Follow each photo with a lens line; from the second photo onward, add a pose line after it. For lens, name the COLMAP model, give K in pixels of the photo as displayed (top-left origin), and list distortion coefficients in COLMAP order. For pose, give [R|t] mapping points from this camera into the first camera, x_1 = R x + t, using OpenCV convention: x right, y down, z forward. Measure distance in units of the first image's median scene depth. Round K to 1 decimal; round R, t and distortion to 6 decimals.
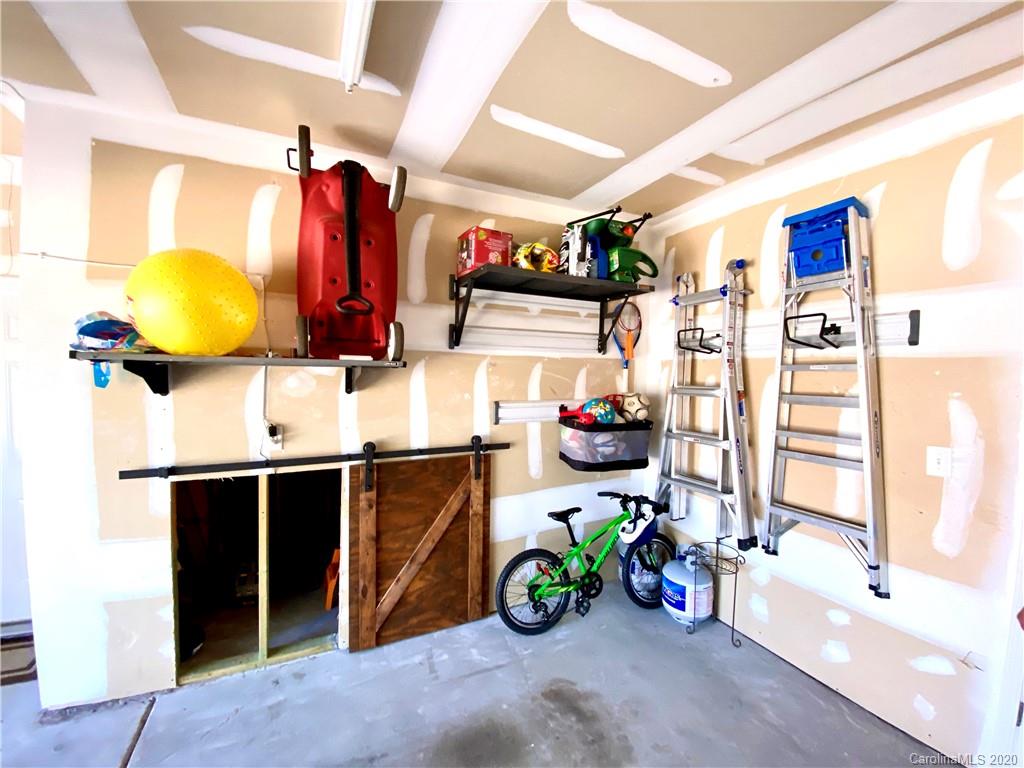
lens RADIAL K [[416.0, 0, 504.5], [0, 416.0, 381.5], [0, 0, 1]] dist [-0.001126, -0.000840]
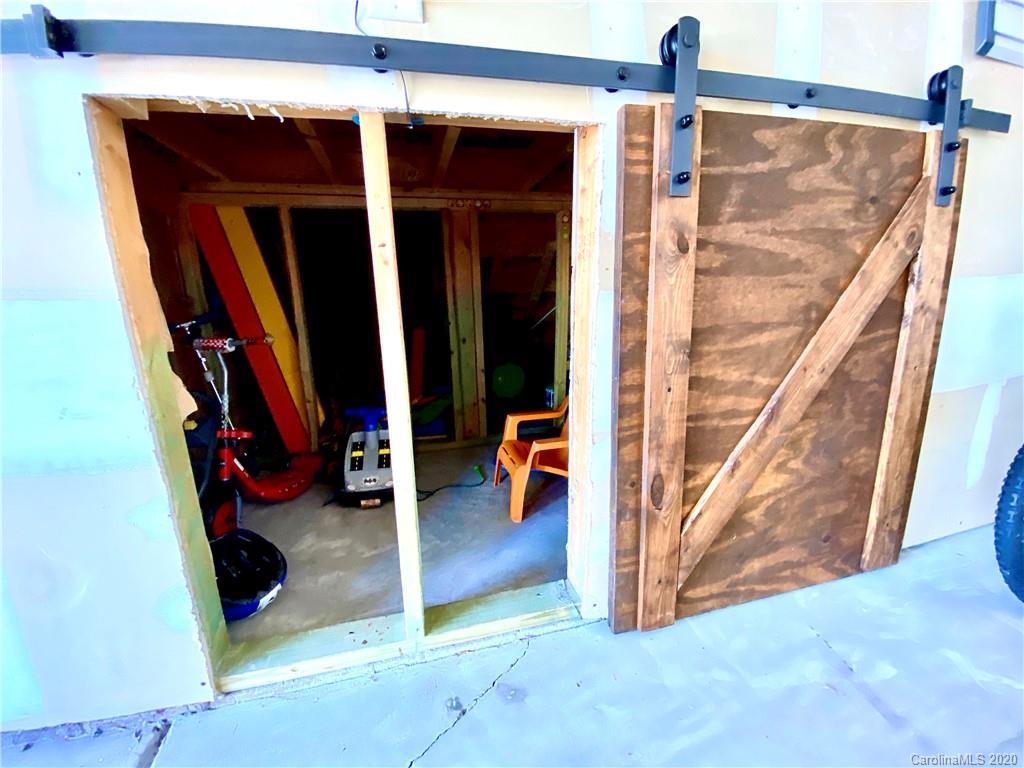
lens RADIAL K [[416.0, 0, 514.4], [0, 416.0, 386.8], [0, 0, 1]] dist [-0.001126, -0.000840]
pose [[0.980965, -0.000383, -0.194184, -0.373045], [0.037129, 0.981918, 0.185631, 0.329755], [0.190602, -0.189308, 0.963241, 0.615479]]
